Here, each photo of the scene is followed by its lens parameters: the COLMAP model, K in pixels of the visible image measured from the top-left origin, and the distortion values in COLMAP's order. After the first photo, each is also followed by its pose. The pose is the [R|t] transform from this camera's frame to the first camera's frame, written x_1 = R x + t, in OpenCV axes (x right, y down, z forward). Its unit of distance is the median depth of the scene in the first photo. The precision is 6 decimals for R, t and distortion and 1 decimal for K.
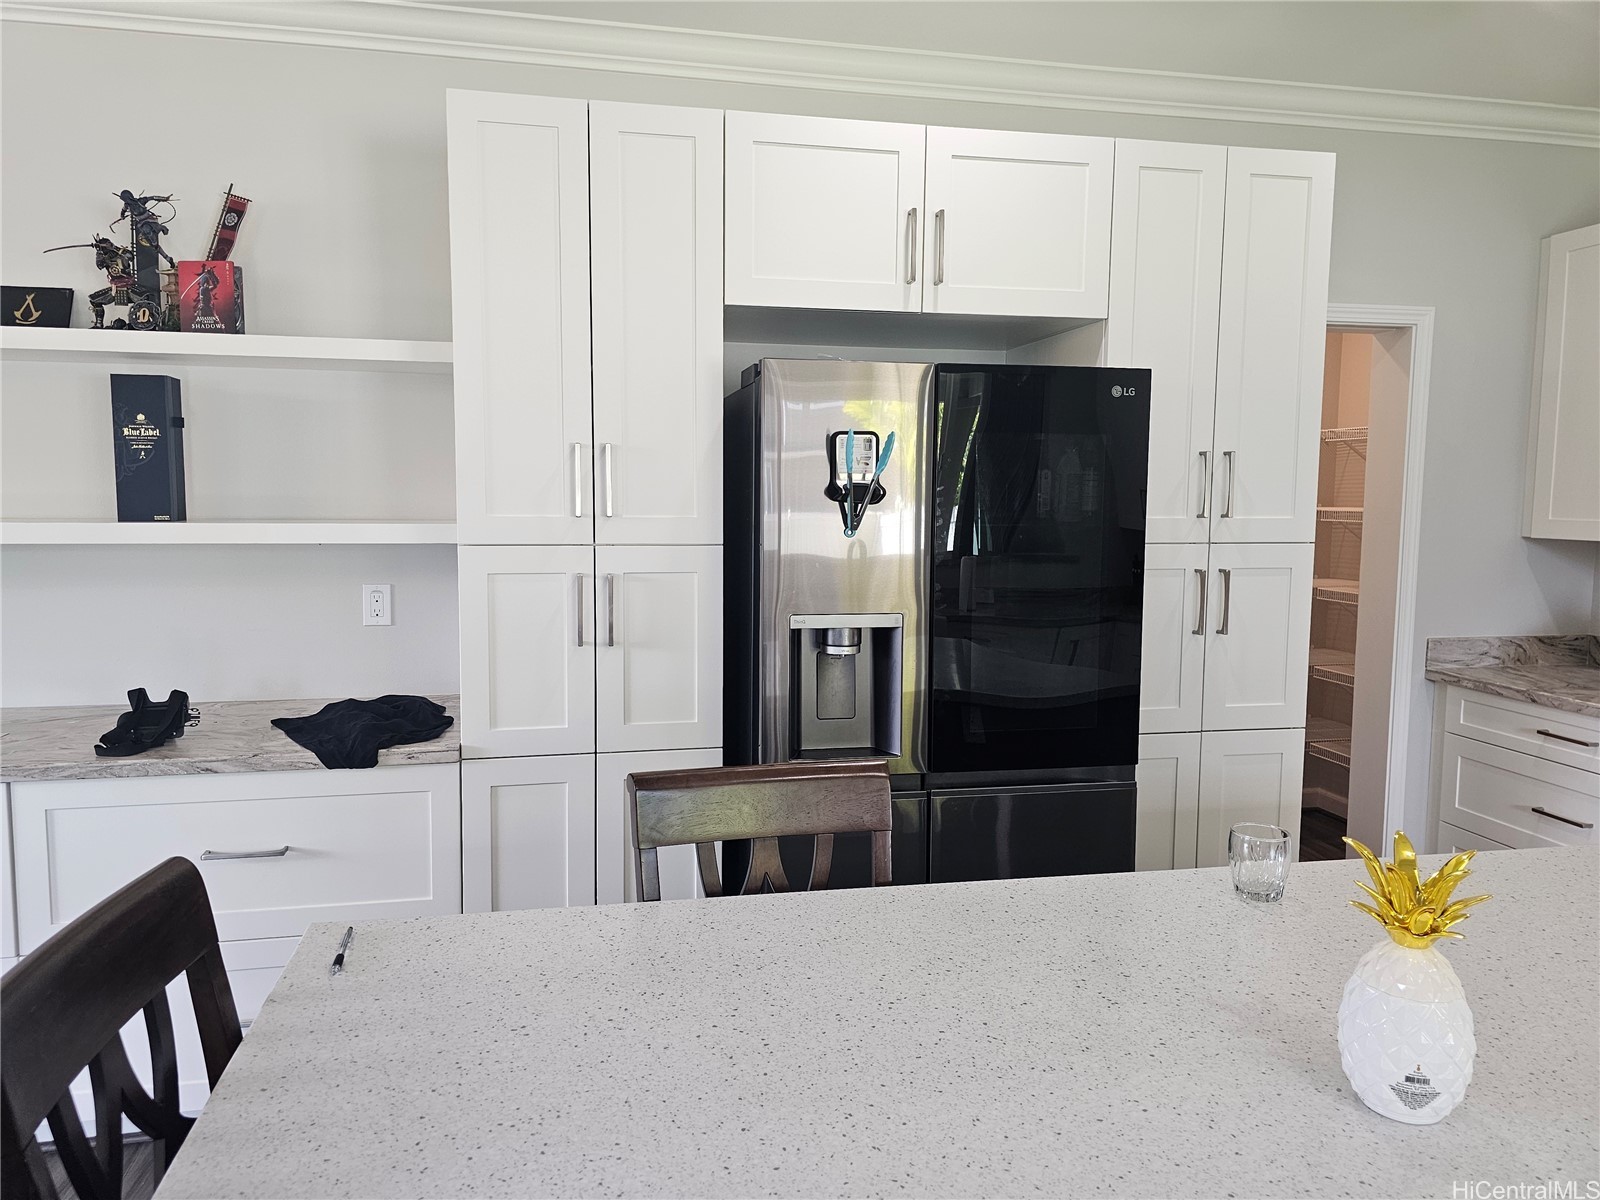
lens RADIAL K [[1067.6, 0, 801.5], [0, 1067.6, 596.4], [0, 0, 1]] dist [0.052133, -0.022869]
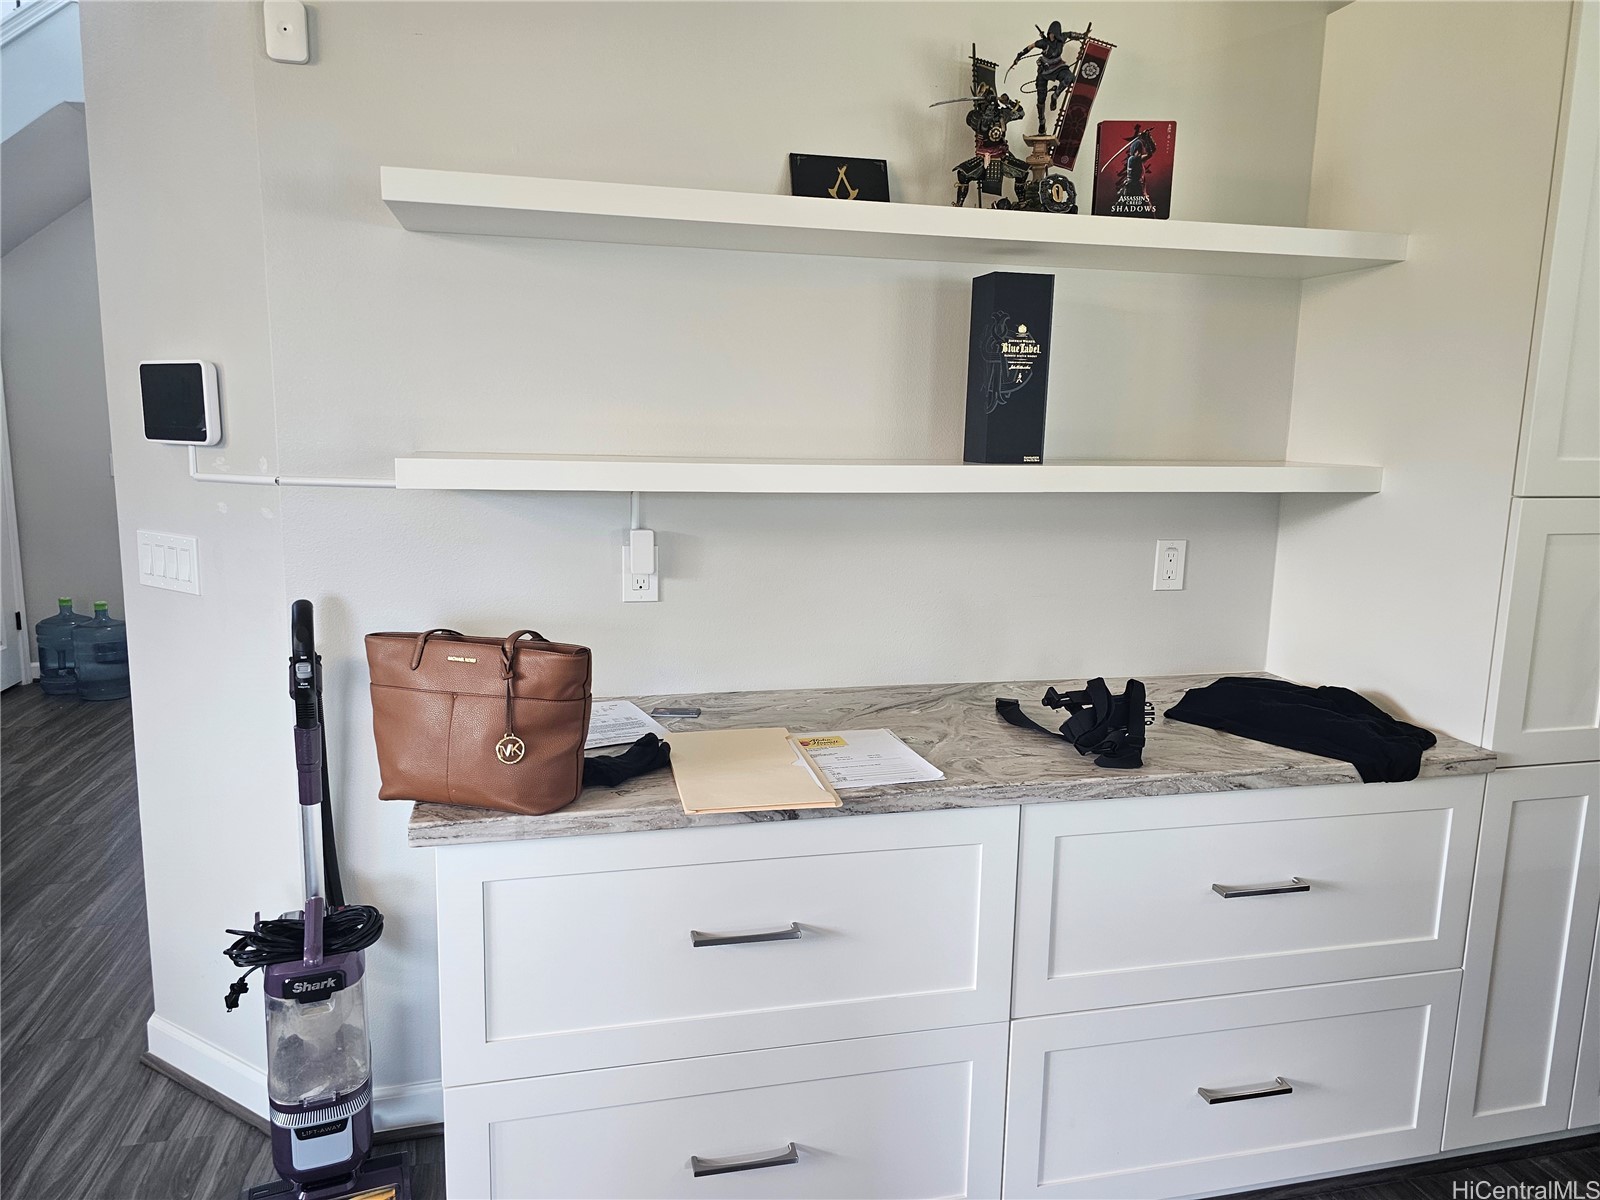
lens RADIAL K [[1067.6, 0, 801.2], [0, 1067.6, 603.1], [0, 0, 1]] dist [0.052133, -0.022869]
pose [[0.997887, 0.000723, 0.064966, -0.818706], [-0.005047, 0.997778, 0.066430, -0.018855], [-0.064773, -0.066617, 0.995674, 0.228989]]
